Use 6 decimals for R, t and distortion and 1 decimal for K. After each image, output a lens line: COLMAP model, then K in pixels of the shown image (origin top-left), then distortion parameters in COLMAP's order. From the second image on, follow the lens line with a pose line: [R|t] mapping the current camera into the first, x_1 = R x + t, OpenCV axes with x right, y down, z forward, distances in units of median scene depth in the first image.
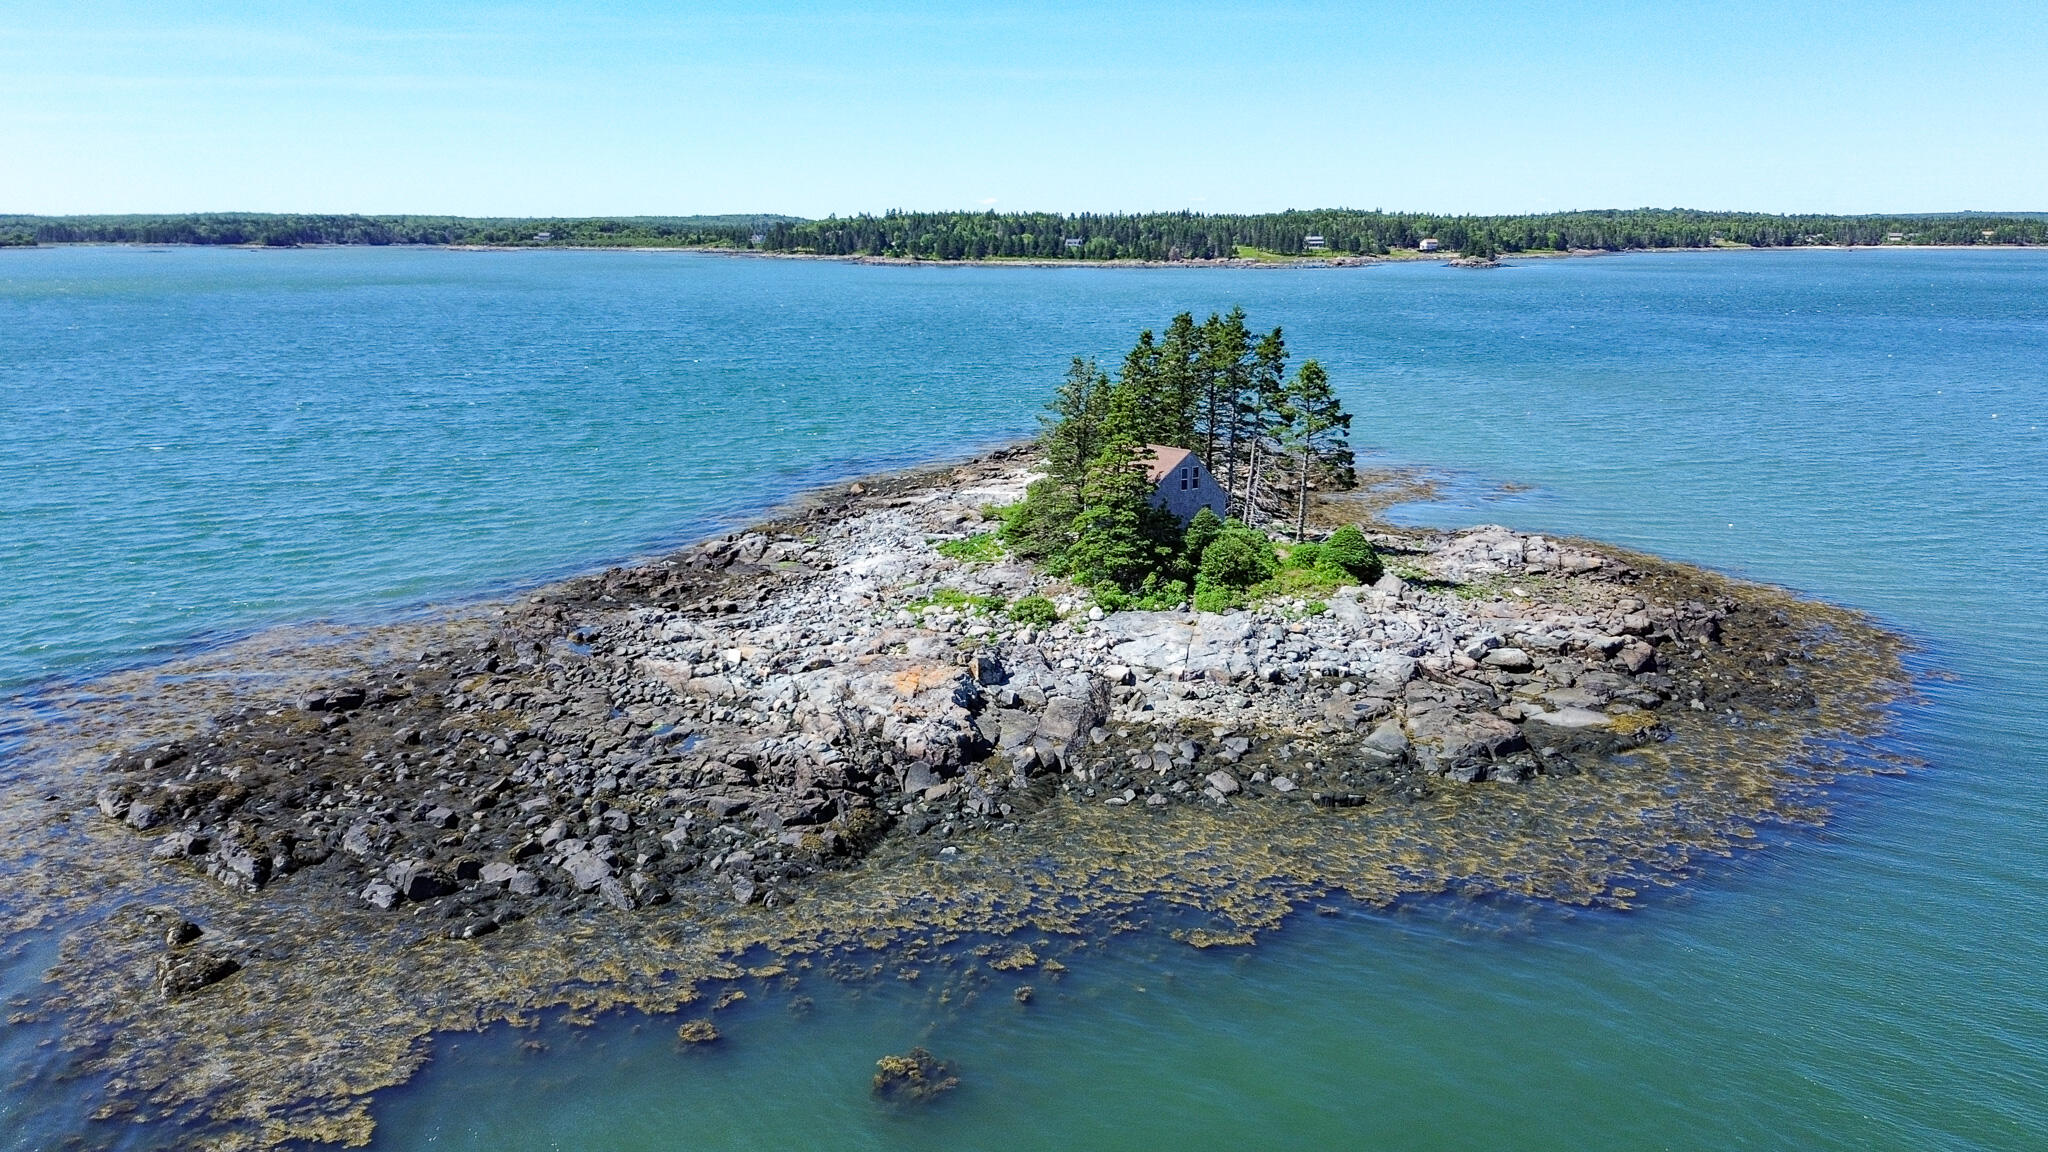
lens RADIAL K [[1564.0, 0, 1050.5], [0, 1564.0, 574.4], [0, 0, 1]] dist [0.067623, -0.073529]
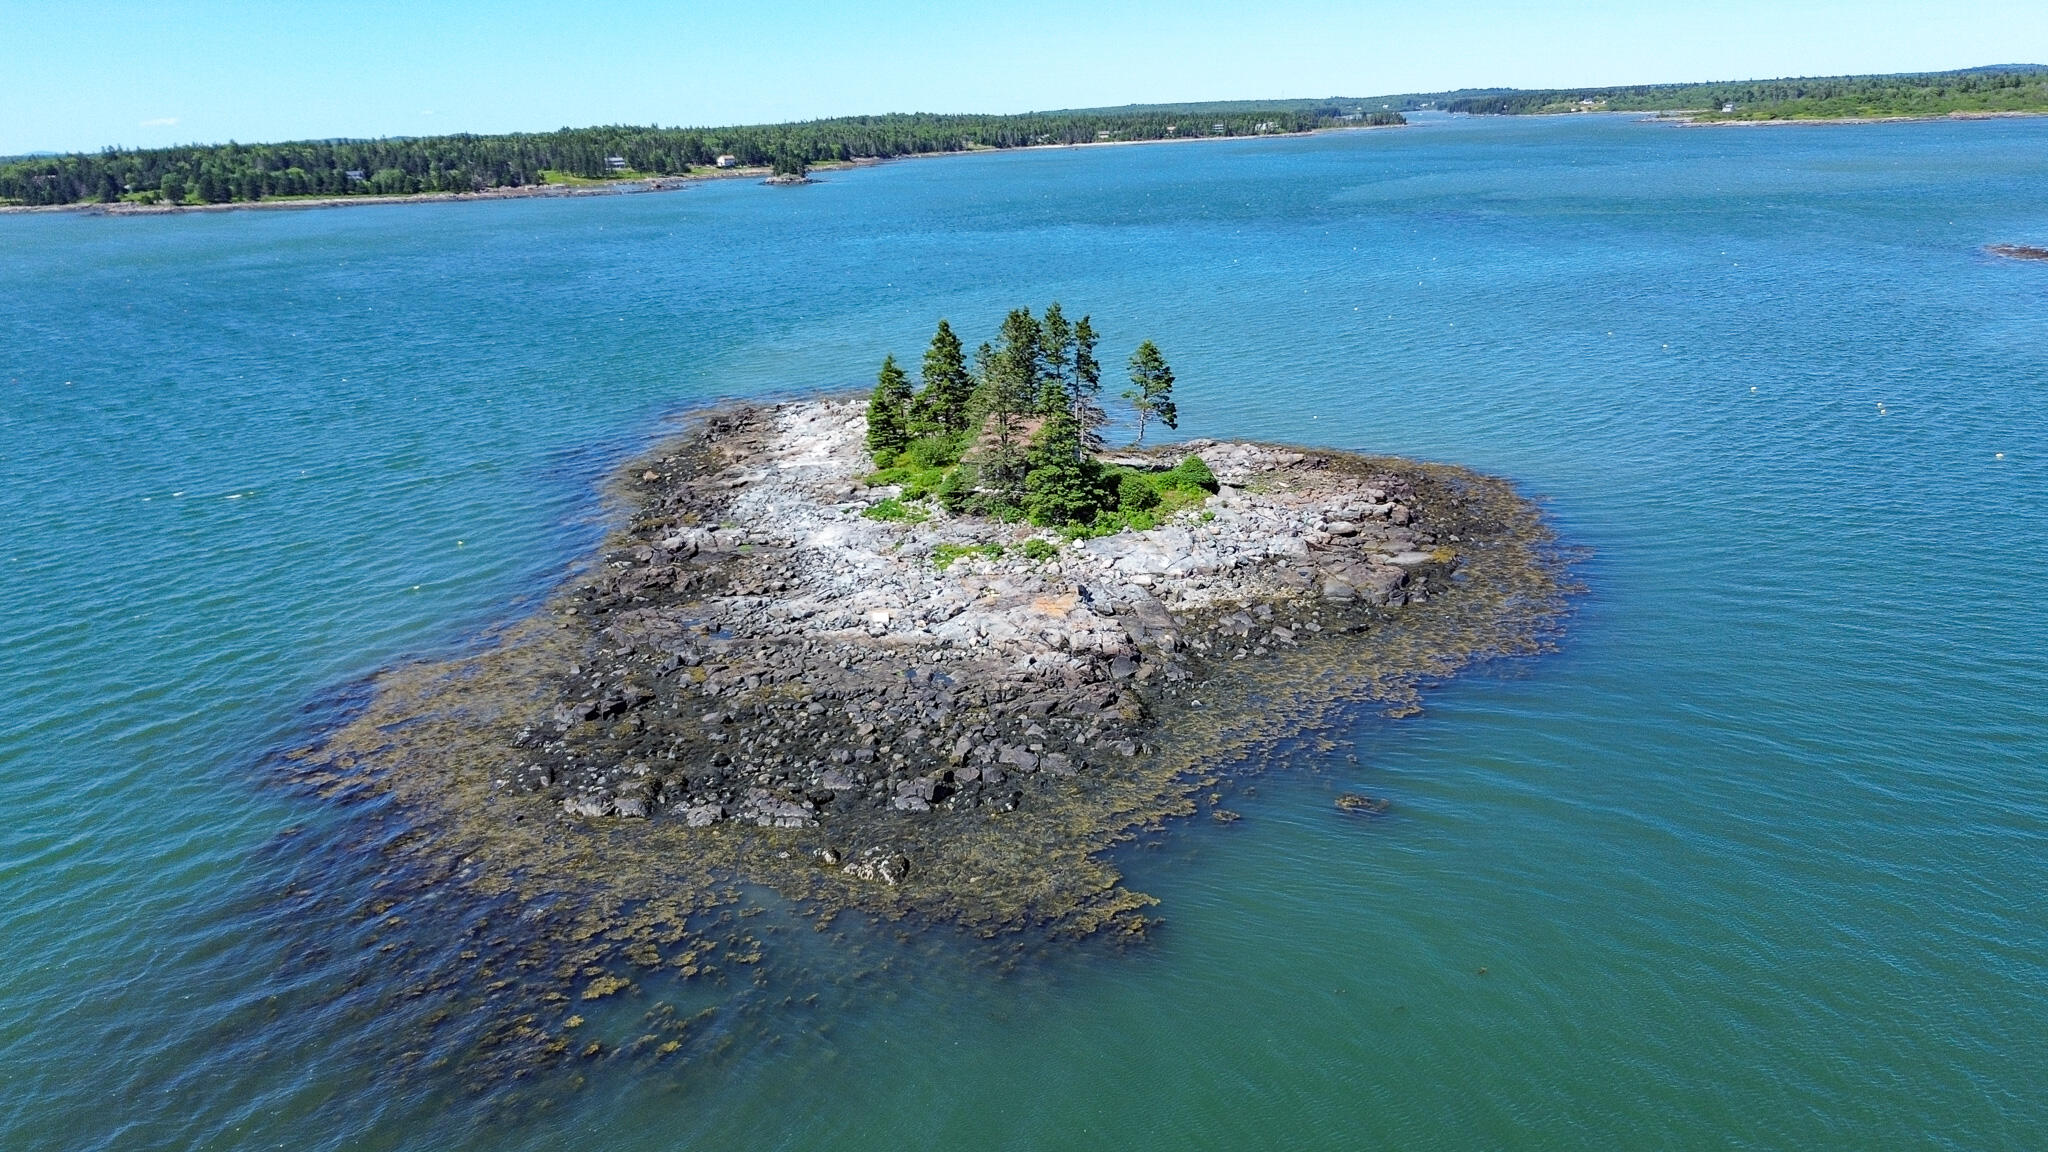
lens RADIAL K [[1512.1, 0, 1044.6], [0, 1512.1, 569.1], [0, 0, 1]] dist [0.048298, -0.040006]
pose [[0.891541, -0.168263, 0.420526, -0.529703], [0.141293, 0.985424, 0.094744, -0.079085], [-0.430338, -0.025051, 0.902320, -0.197985]]
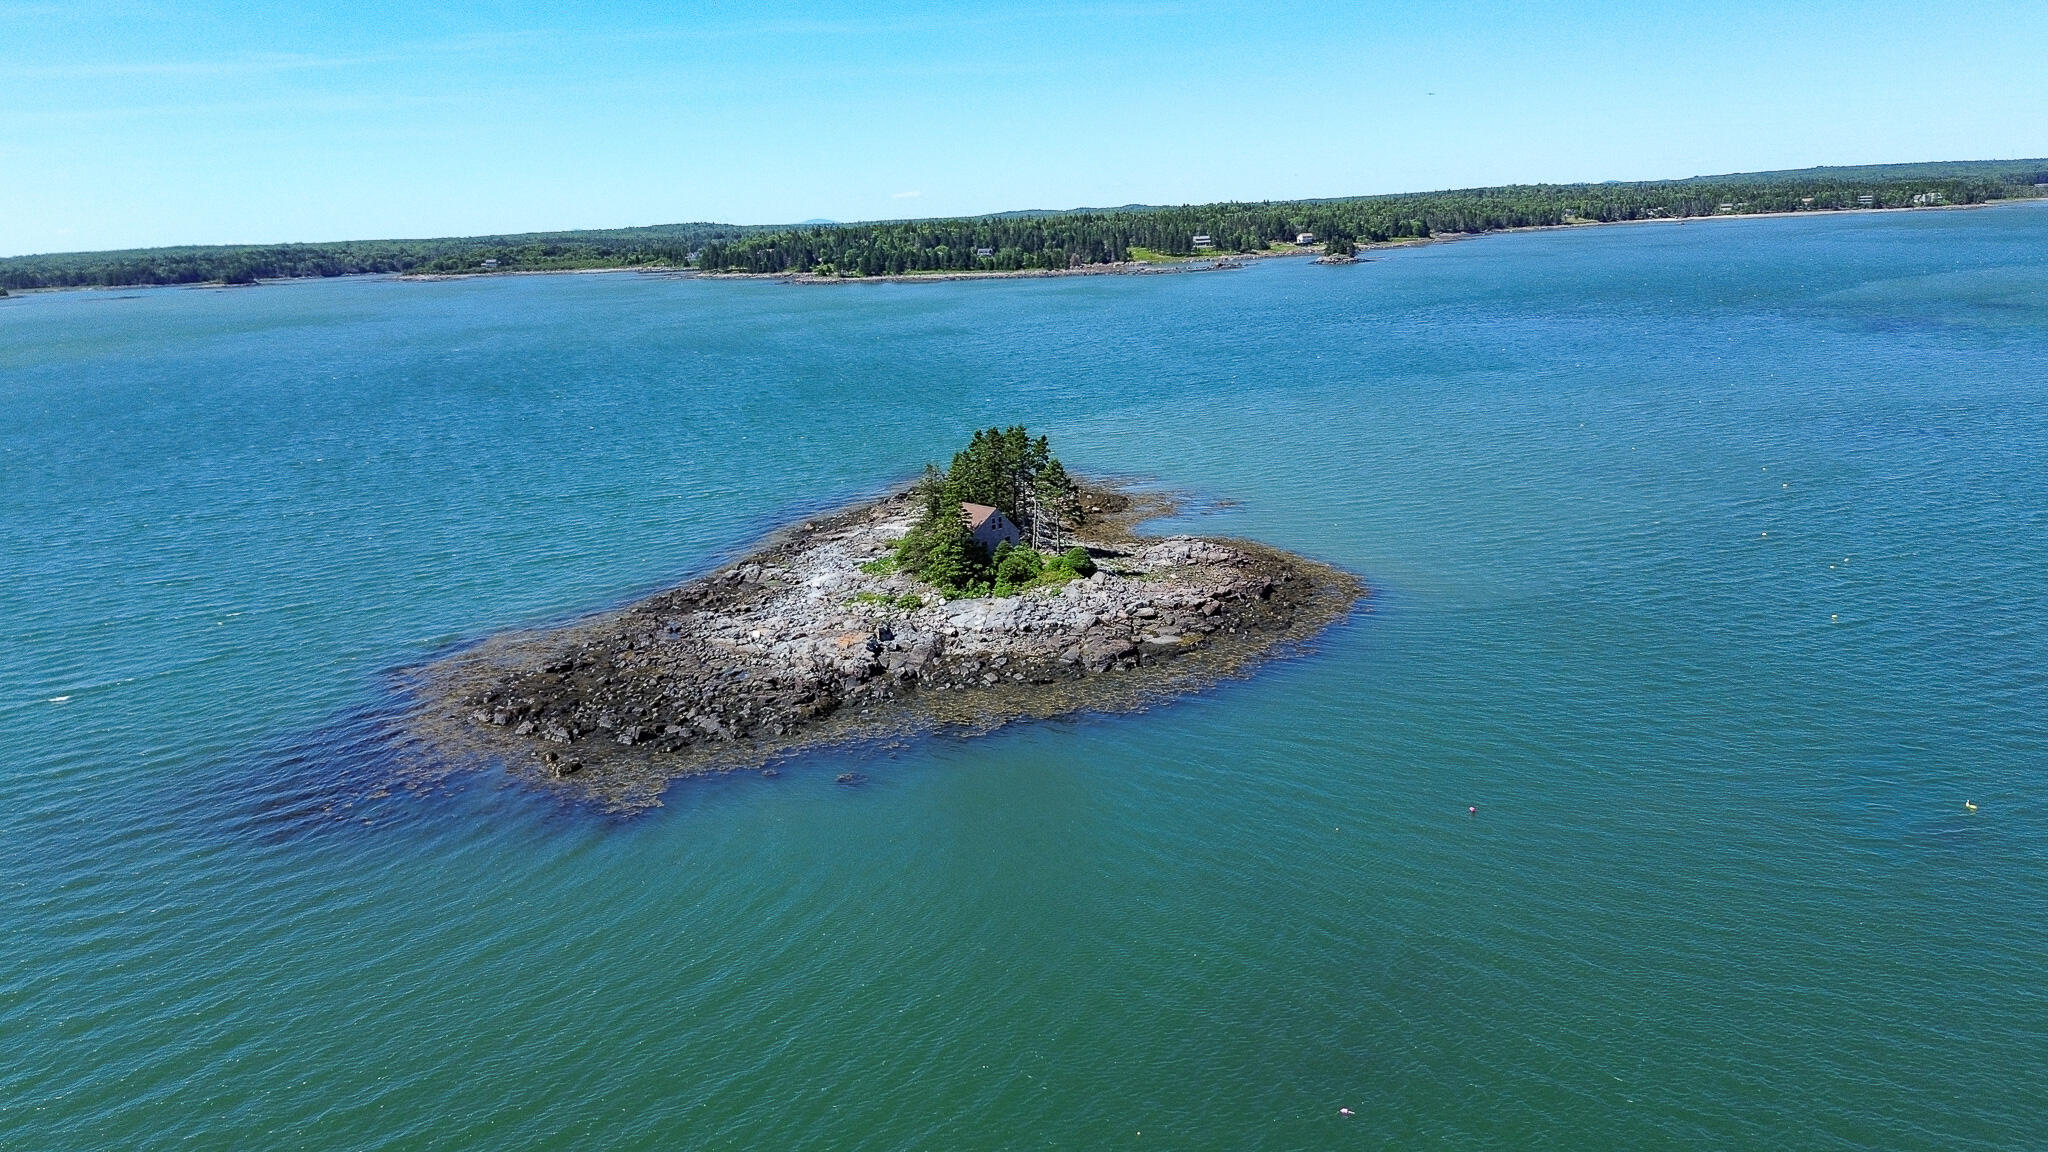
lens RADIAL K [[1504.7, 0, 1024.0], [0, 1504.7, 576.0], [0, 0, 1]] dist [0.101274, -0.138512]
pose [[0.998182, -0.056356, 0.021360, 0.085747], [0.055977, 0.998271, 0.017942, -0.031592], [-0.022334, -0.016714, 0.999611, -0.789156]]
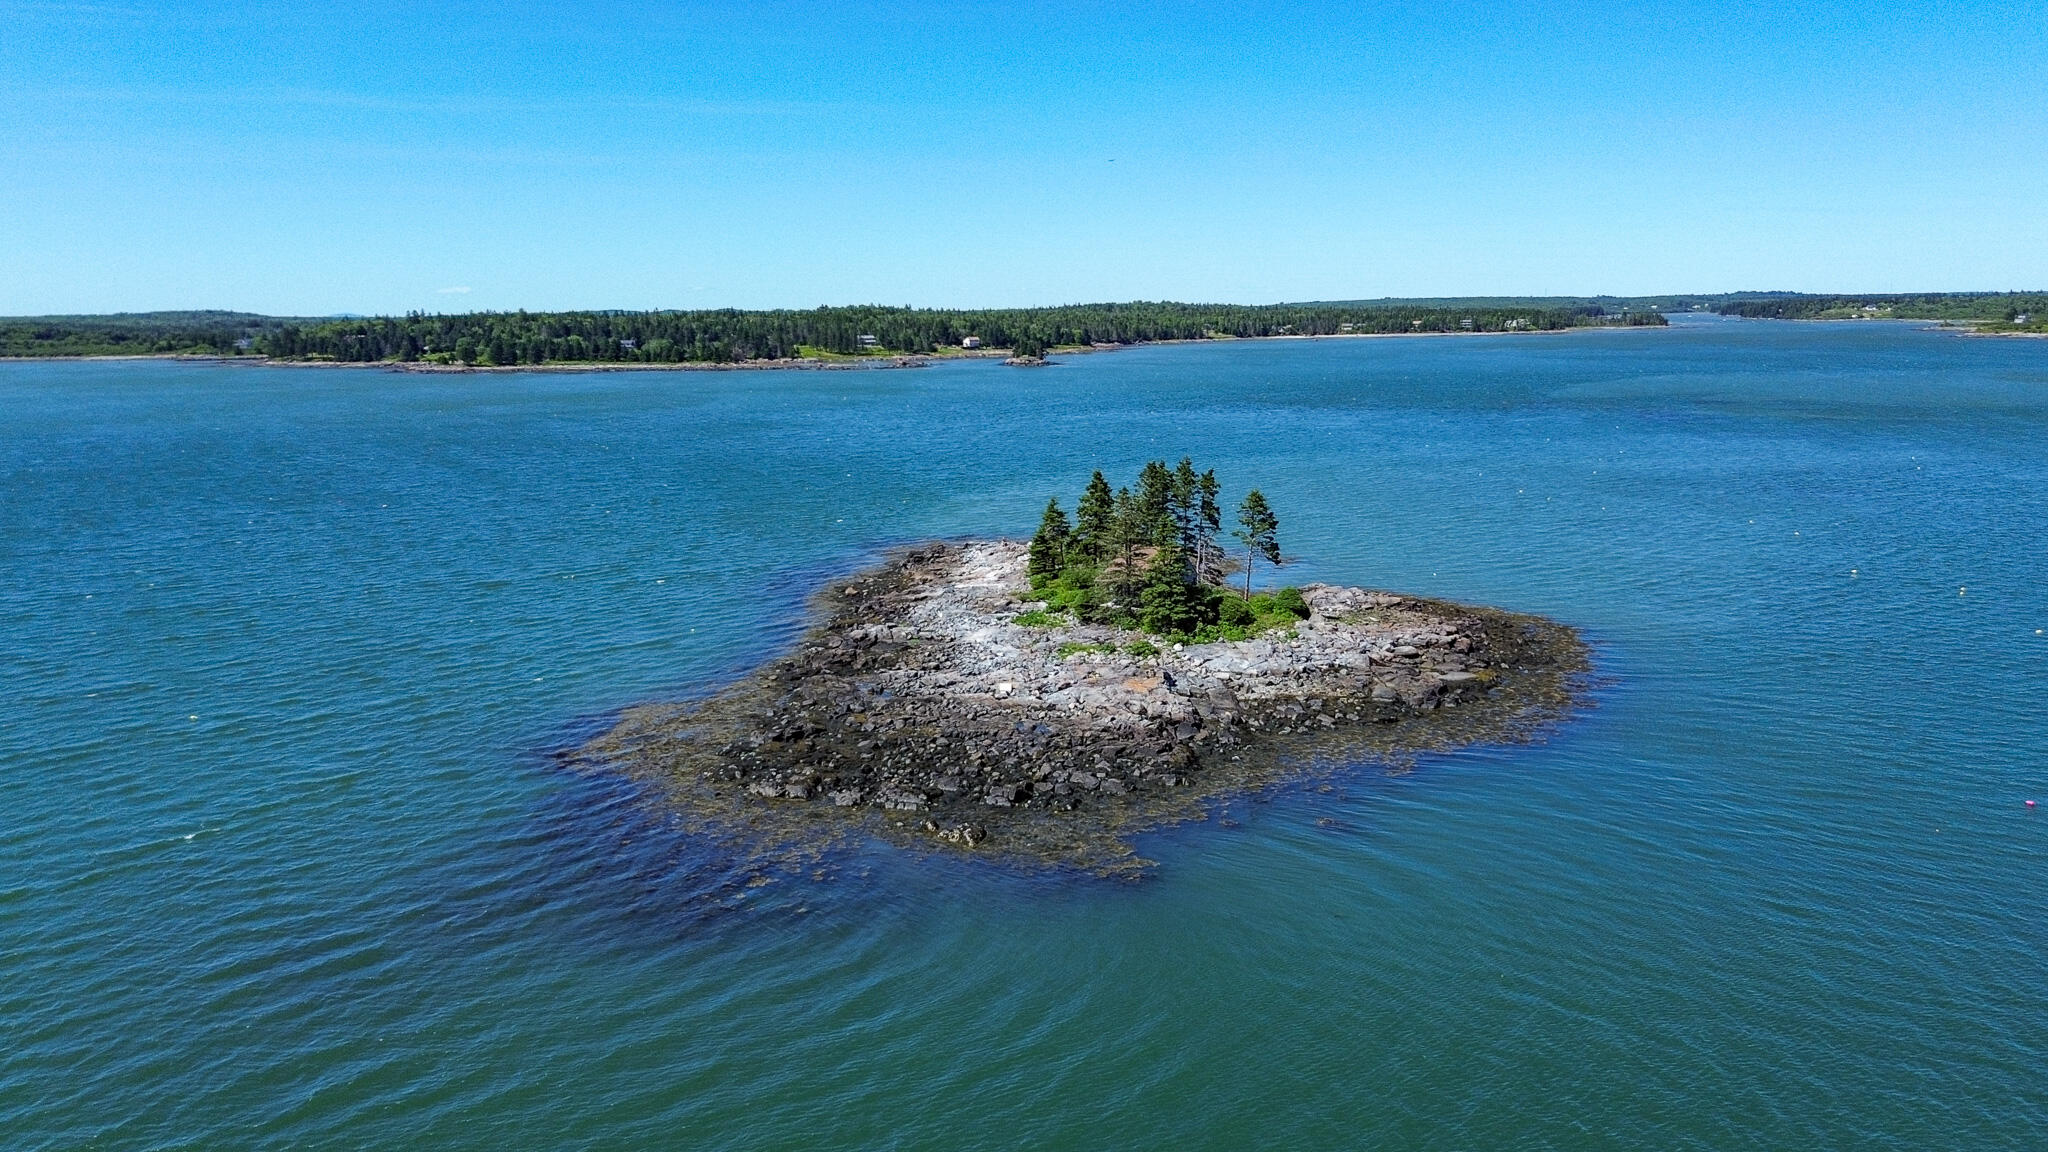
lens RADIAL K [[1576.4, 0, 1063.4], [0, 1576.4, 573.3], [0, 0, 1]] dist [0.110400, -0.176618]
pose [[0.948780, -0.067691, 0.308601, -0.570044], [0.084483, 0.995566, -0.041363, 0.004432], [-0.304433, 0.065316, 0.950292, -0.561245]]
